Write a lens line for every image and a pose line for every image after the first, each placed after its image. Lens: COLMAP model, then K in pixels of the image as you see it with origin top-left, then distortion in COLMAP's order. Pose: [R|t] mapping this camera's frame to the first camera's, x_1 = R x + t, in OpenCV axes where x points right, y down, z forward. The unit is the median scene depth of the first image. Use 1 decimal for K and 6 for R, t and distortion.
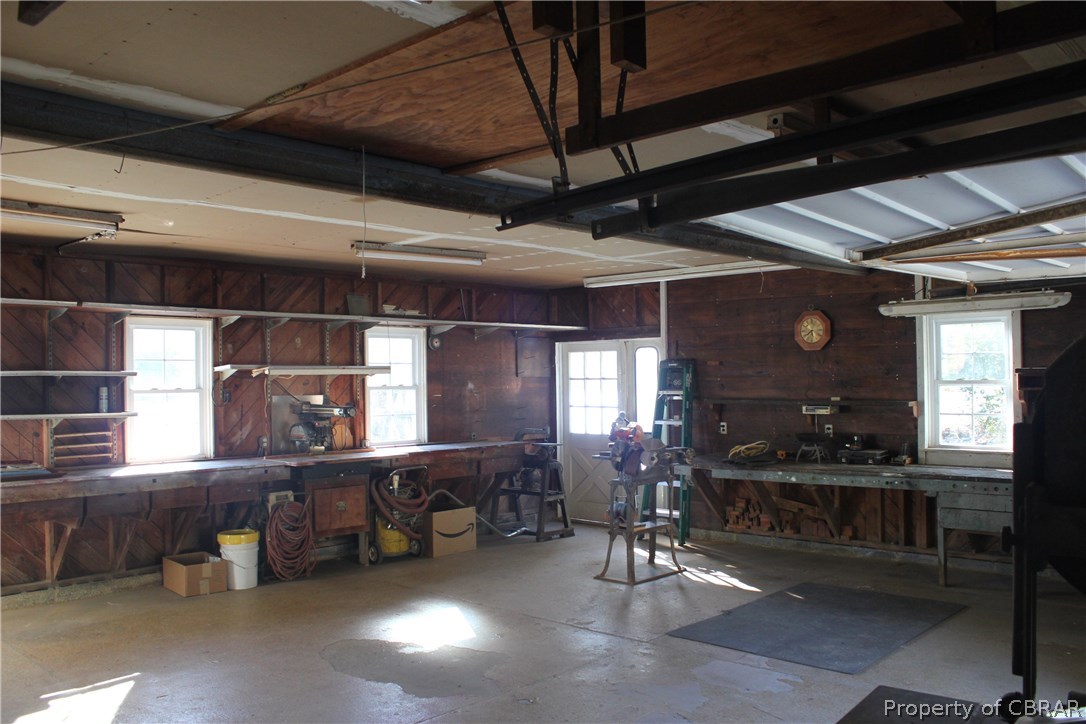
lens RADIAL K [[902.2, 0, 543.0], [0, 902.2, 362.0], [0, 0, 1]] dist [-0.181730, 0.166082]
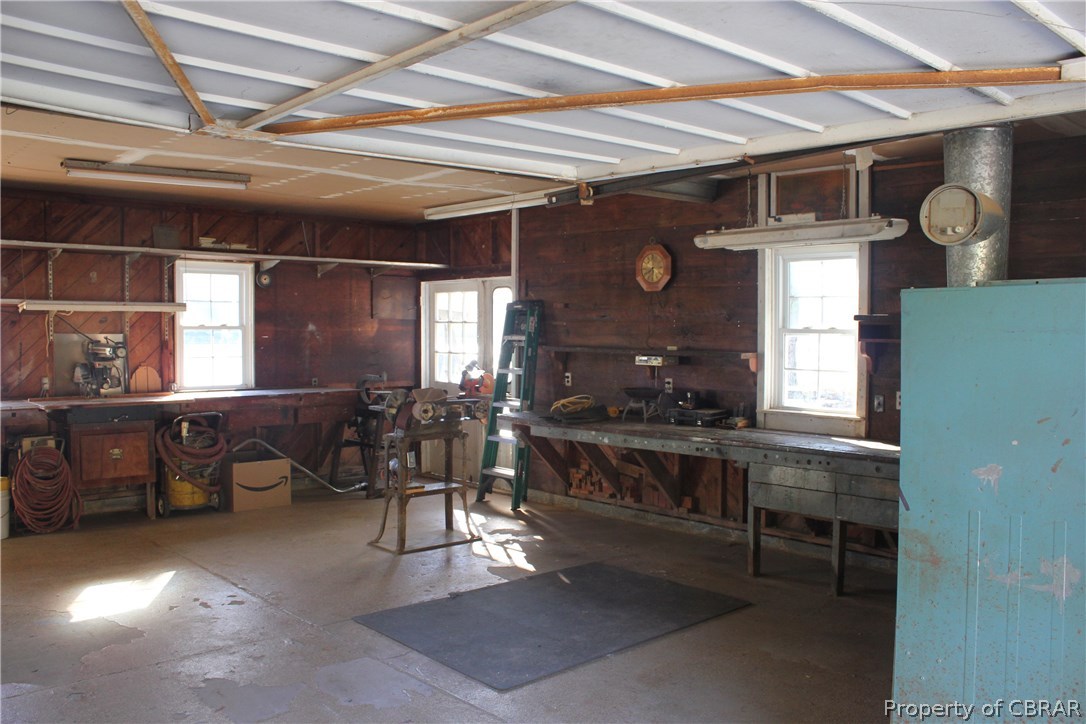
lens RADIAL K [[902.2, 0, 543.0], [0, 902.2, 362.0], [0, 0, 1]] dist [-0.181730, 0.166082]
pose [[0.997908, 0.020348, -0.061361, 0.248120], [-0.016920, 0.998294, 0.055875, 0.008239], [0.062393, -0.054720, 0.996550, 0.123637]]
